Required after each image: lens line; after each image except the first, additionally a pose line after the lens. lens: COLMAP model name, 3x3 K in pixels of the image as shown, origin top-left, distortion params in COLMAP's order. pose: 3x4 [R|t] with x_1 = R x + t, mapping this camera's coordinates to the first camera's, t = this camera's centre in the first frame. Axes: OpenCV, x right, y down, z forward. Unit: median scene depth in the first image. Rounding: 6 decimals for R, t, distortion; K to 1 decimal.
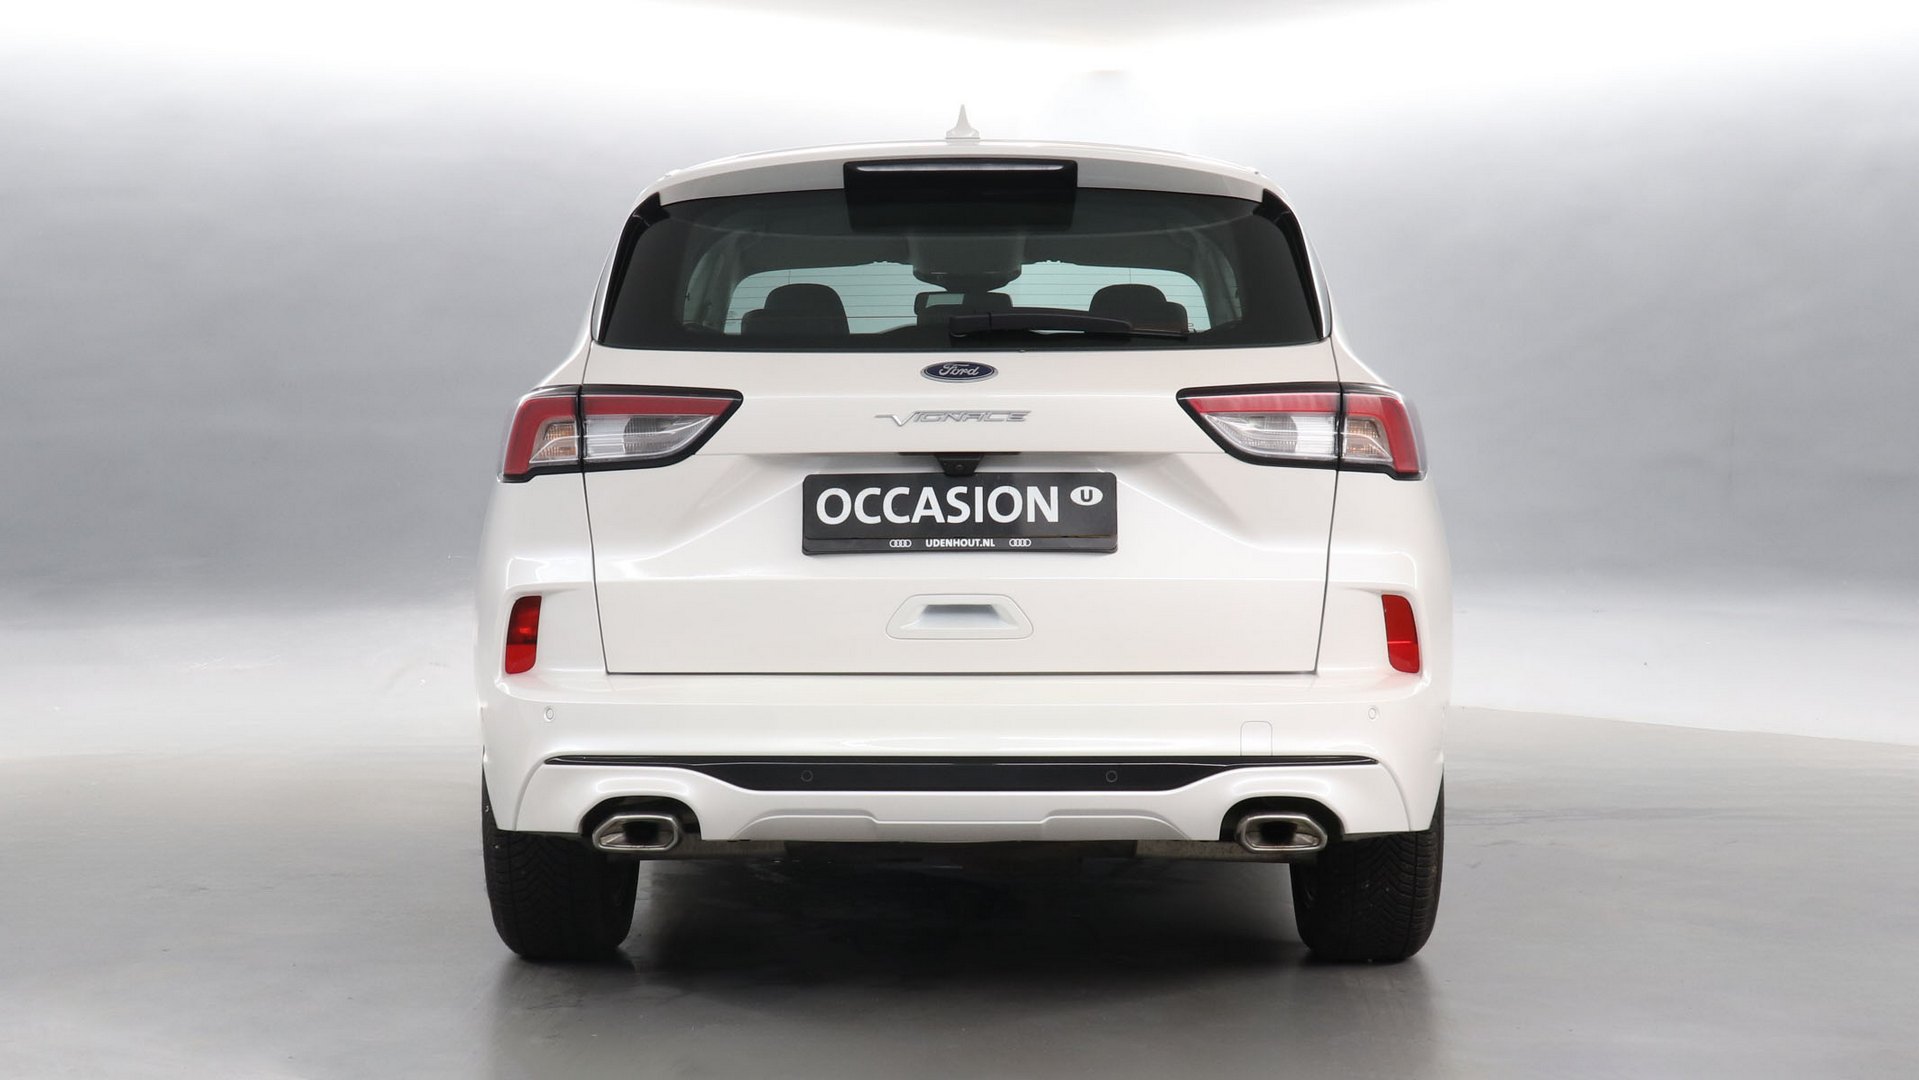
lens RADIAL K [[2544.2, 0, 977.4], [0, 2544.2, 542.1], [0, 0, 1]] dist [-0.008456, 0.000000]
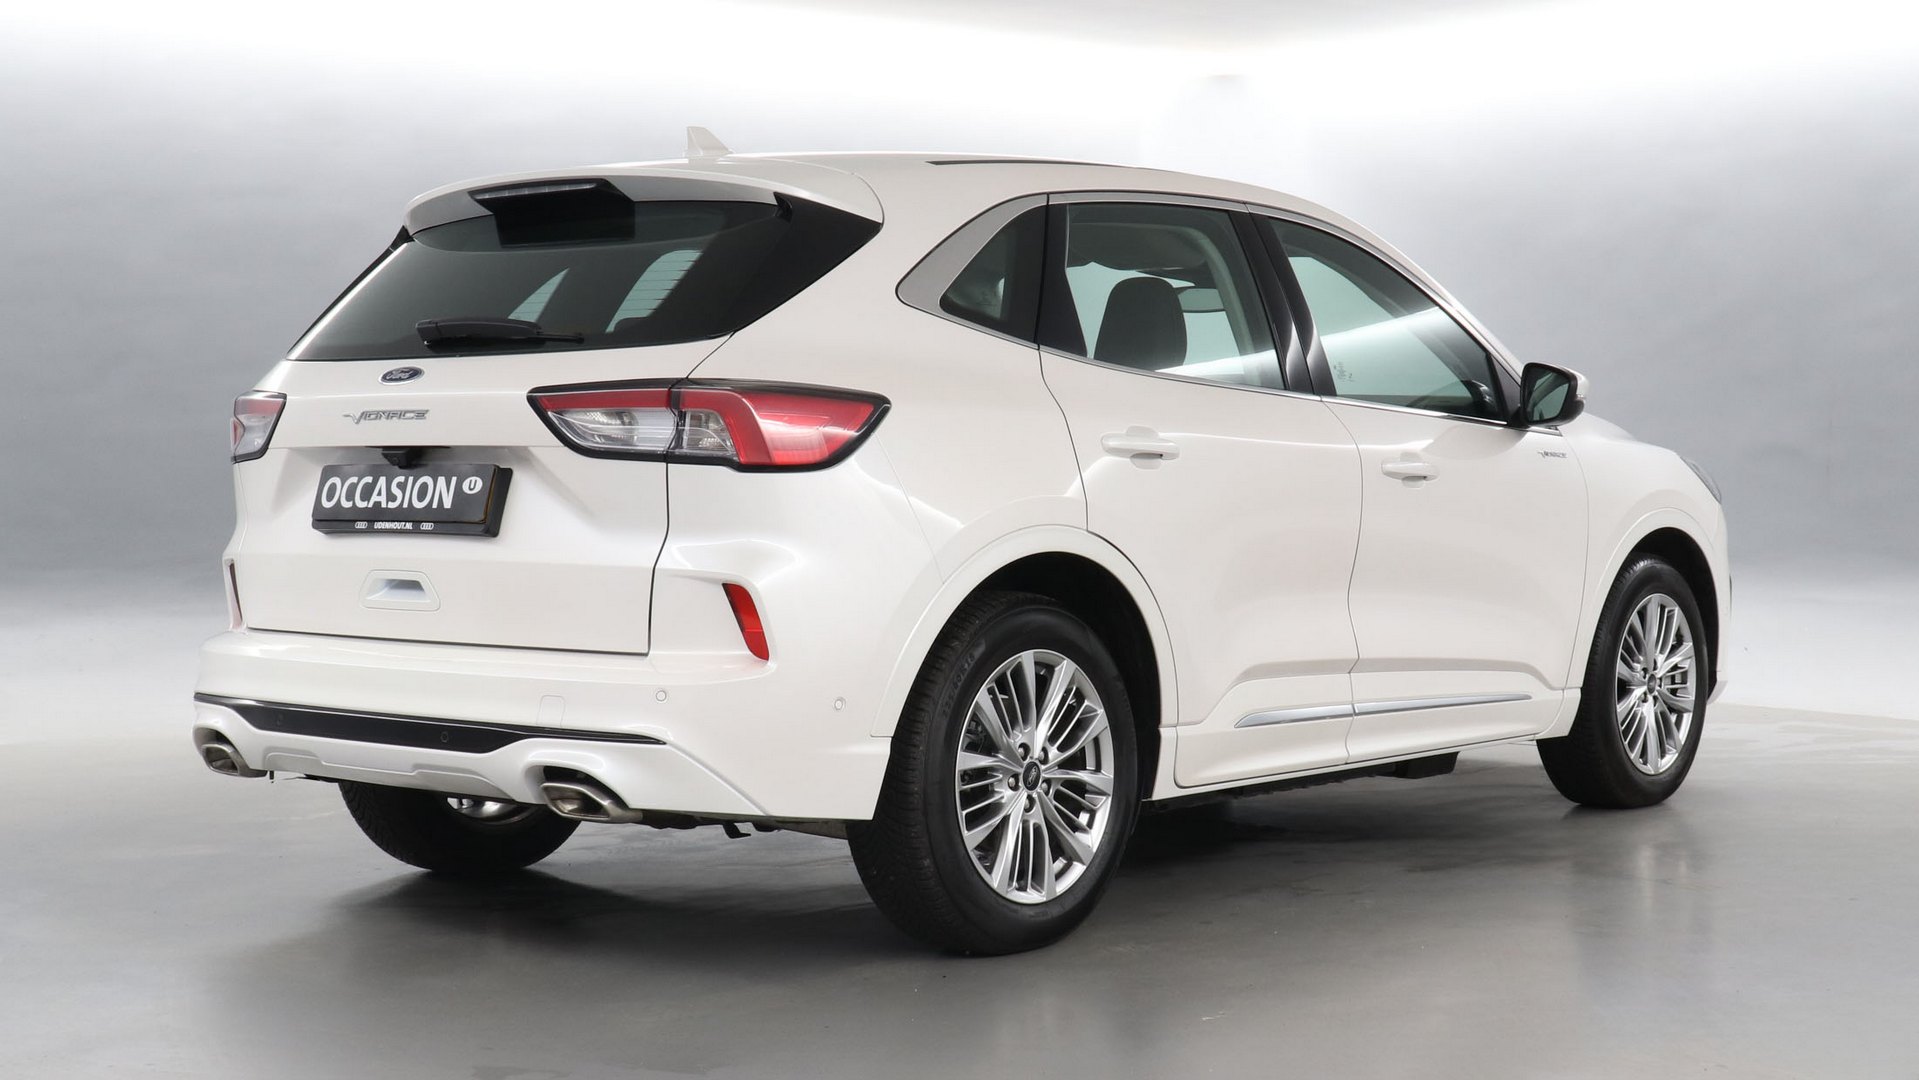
lens RADIAL K [[2544.2, 0, 957.8], [0, 2544.2, 534.2], [0, 0, 1]] dist [-0.008456, 0.000000]
pose [[0.800989, 0.019108, -0.598374, 0.876204], [-0.019705, 0.999790, 0.005549, -0.007169], [0.598354, 0.007347, 0.801198, 0.235917]]
